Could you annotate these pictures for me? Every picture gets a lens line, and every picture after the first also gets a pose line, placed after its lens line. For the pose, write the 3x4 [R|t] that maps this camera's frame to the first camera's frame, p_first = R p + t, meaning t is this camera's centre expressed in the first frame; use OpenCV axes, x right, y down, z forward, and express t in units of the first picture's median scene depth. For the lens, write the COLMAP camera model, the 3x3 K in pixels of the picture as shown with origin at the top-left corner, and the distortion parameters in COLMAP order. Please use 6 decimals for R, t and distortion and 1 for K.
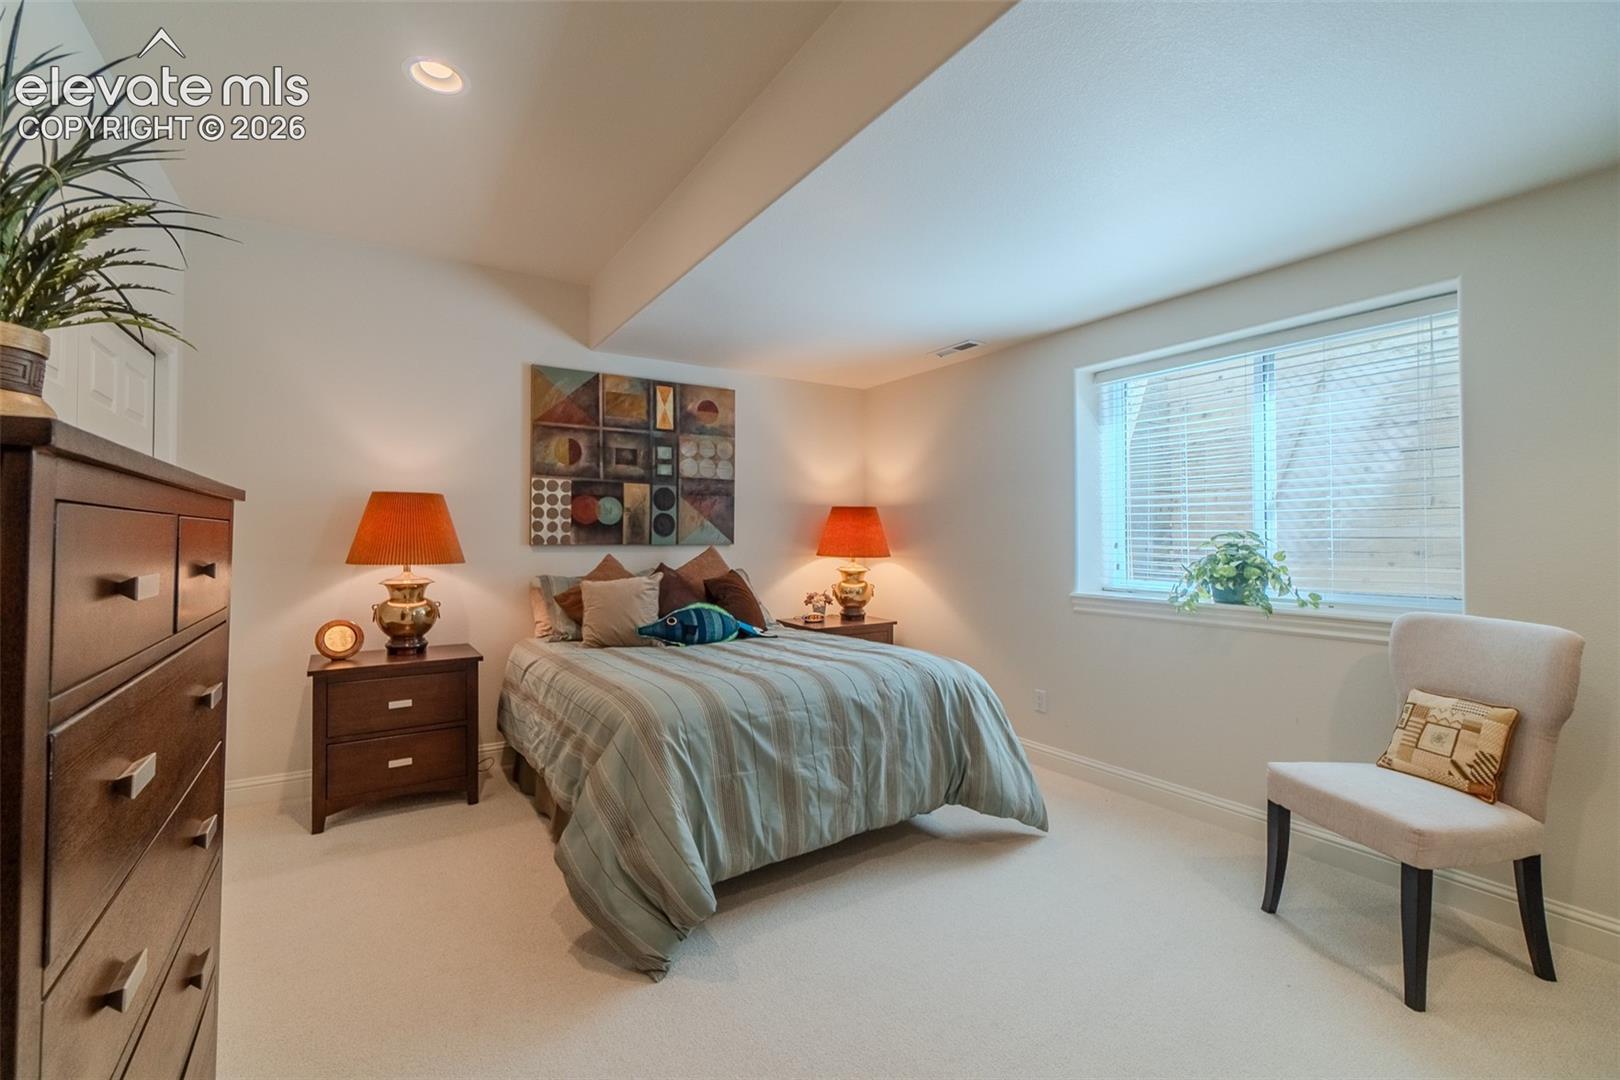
lens RADIAL K [[682.6, 0, 802.4], [0, 682.6, 543.2], [0, 0, 1]] dist [-0.001540, 0.000230]
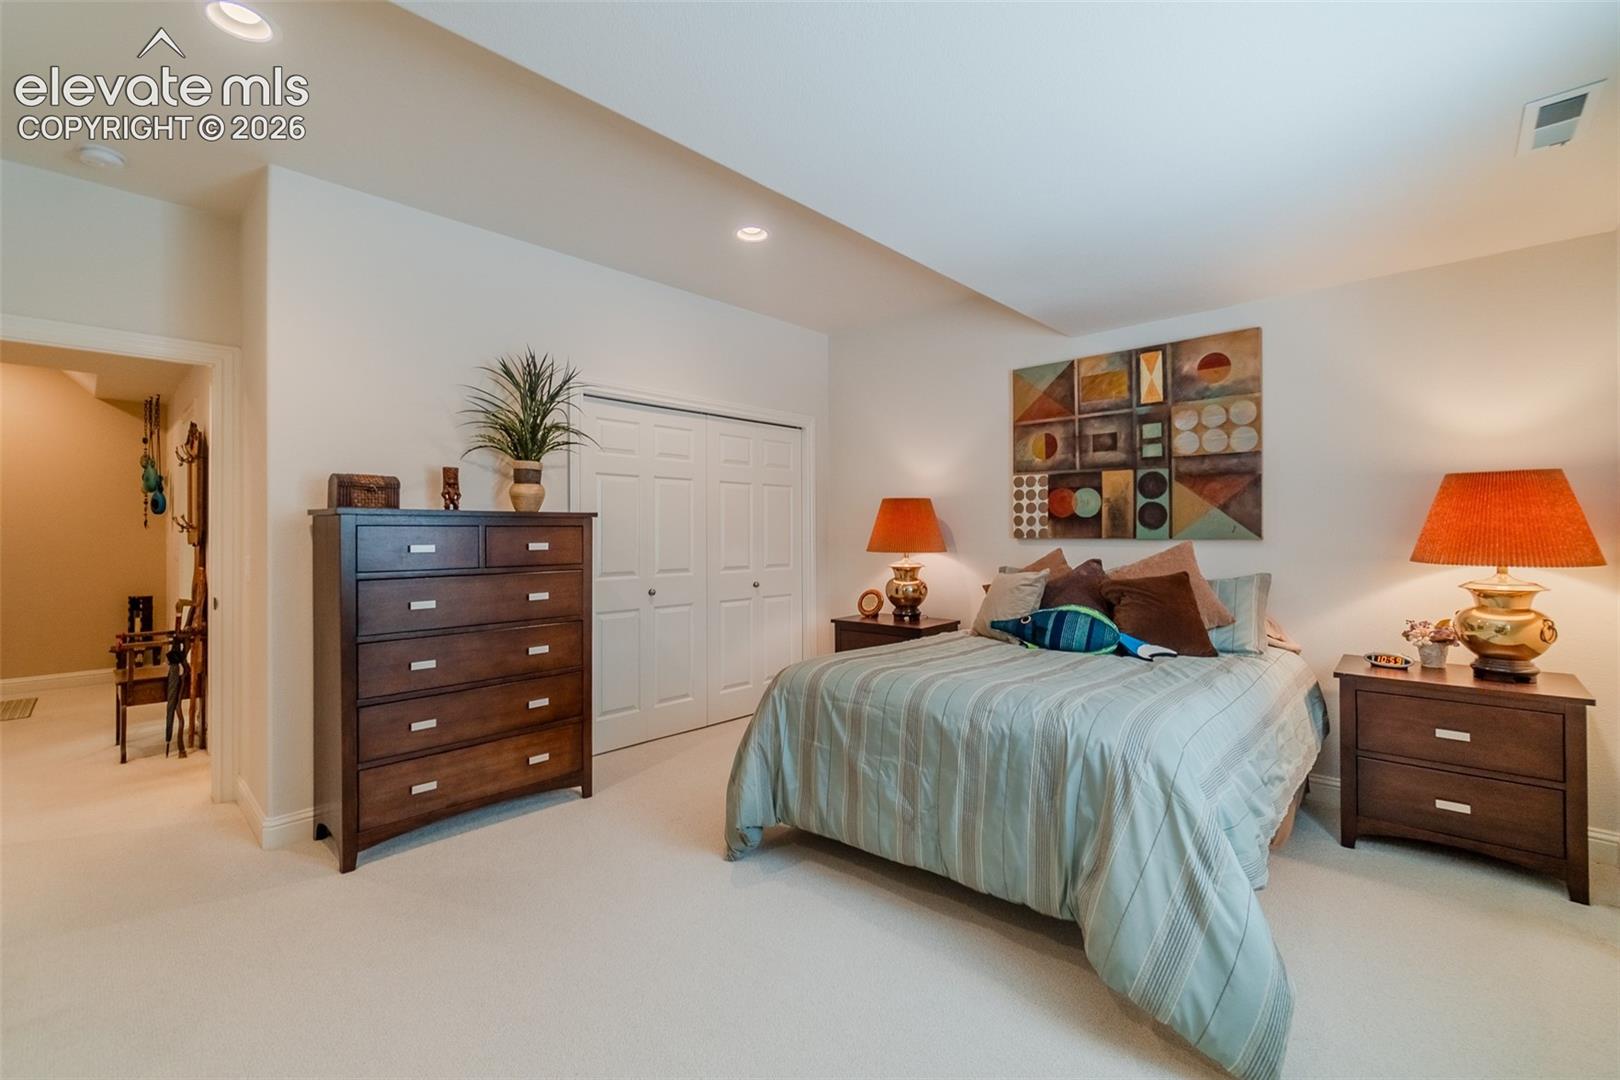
lens RADIAL K [[694.2, 0, 792.0], [0, 694.2, 530.9], [0, 0, 1]] dist [-0.005013, 0.001188]
pose [[0.244252, -0.006018, -0.969693, 0.545617], [-0.004525, 0.999963, -0.007346, 0.000328], [0.969701, 0.006182, 0.244216, 0.373533]]
